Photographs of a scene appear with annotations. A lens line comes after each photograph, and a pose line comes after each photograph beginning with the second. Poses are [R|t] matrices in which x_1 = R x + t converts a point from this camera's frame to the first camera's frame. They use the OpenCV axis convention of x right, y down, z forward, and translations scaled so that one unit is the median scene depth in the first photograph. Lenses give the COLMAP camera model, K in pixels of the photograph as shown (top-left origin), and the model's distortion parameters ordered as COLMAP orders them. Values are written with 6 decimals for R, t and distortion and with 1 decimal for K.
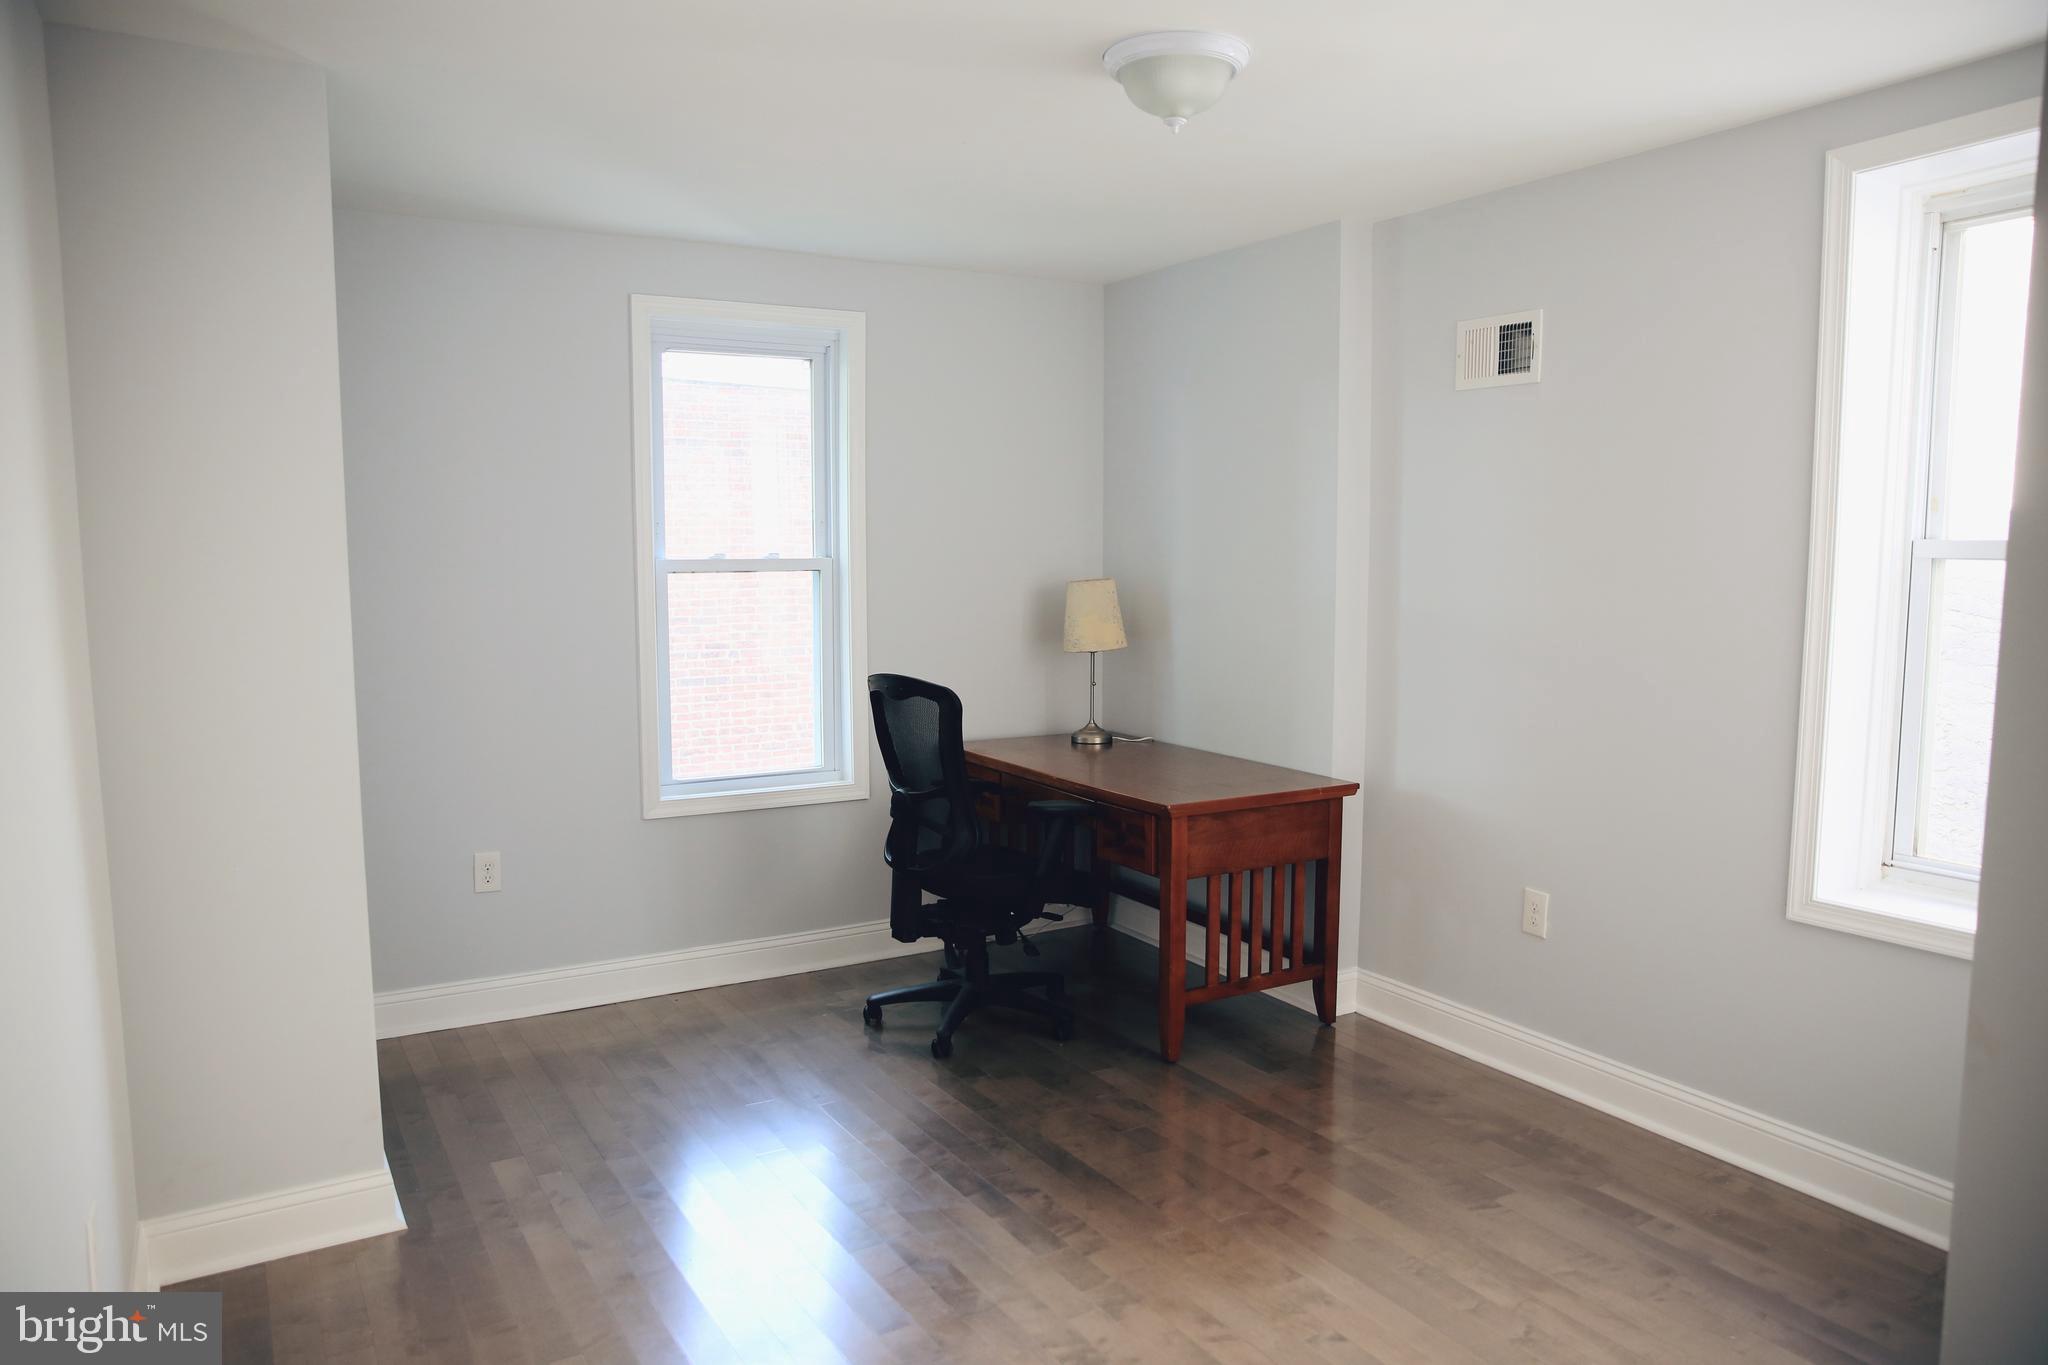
lens RADIAL K [[1395.3, 0, 1024.0], [0, 1395.3, 682.5], [0, 0, 1]] dist [-0.112852, 0.091078]
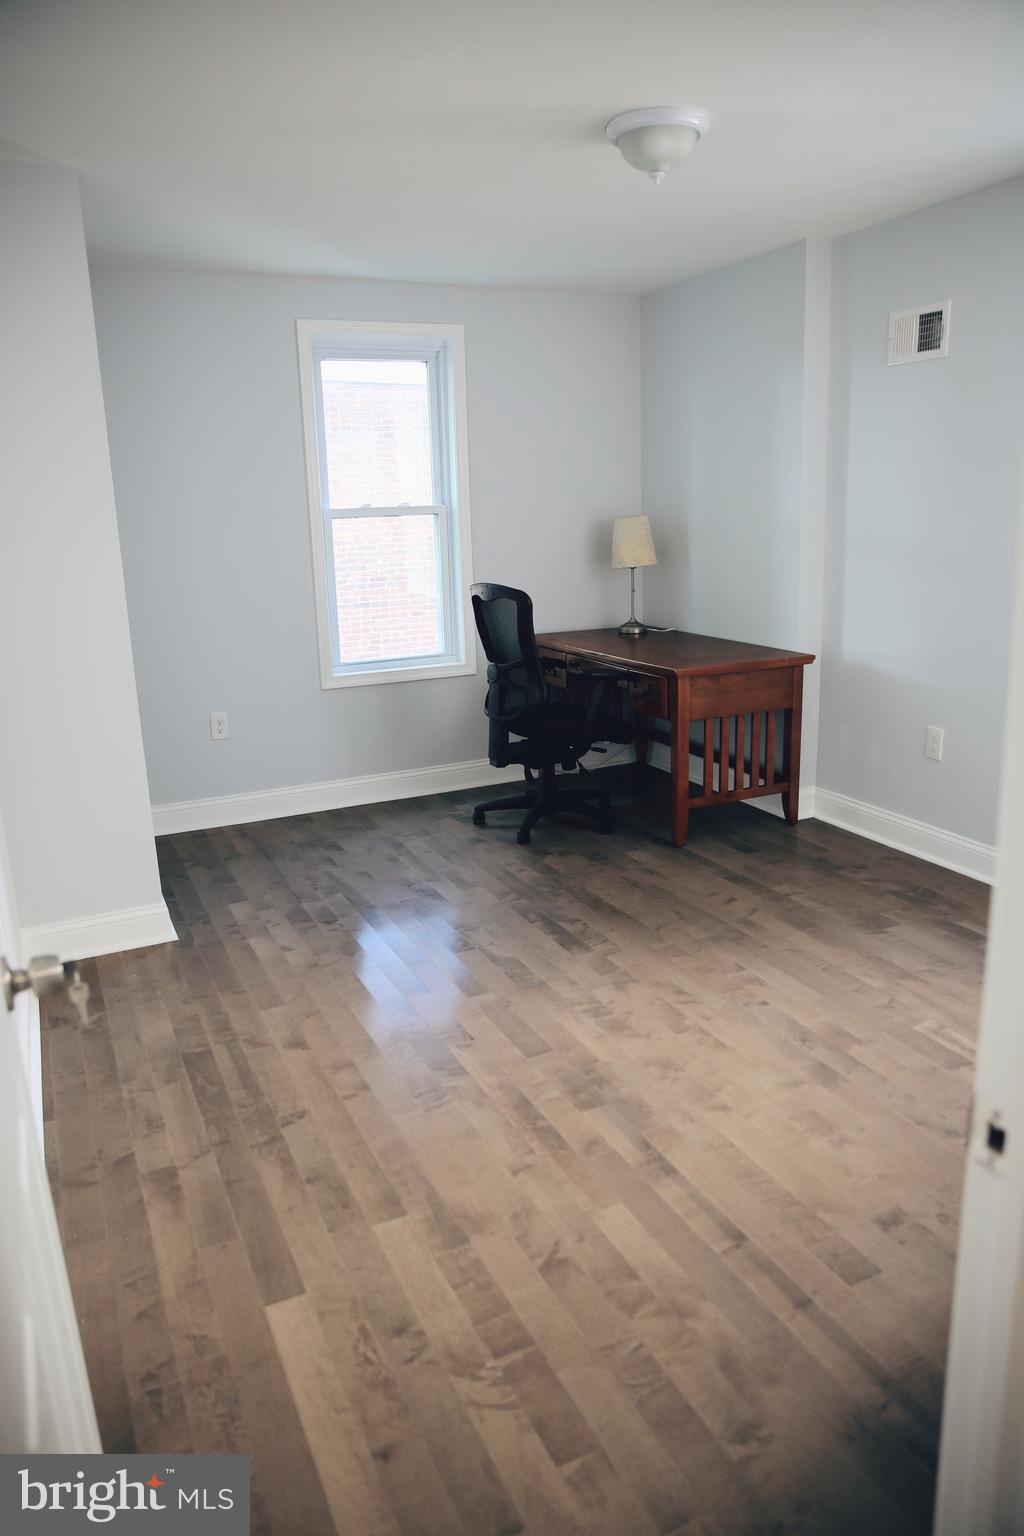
lens RADIAL K [[1046.5, 0, 512.0], [0, 1046.5, 768.0], [0, 0, 1]] dist [-0.112852, 0.091078]
pose [[0.994680, -0.004924, -0.102892, 0.044166], [0.020164, 0.988840, 0.147613, 0.025266], [0.101017, -0.148903, 0.983679, -0.091283]]
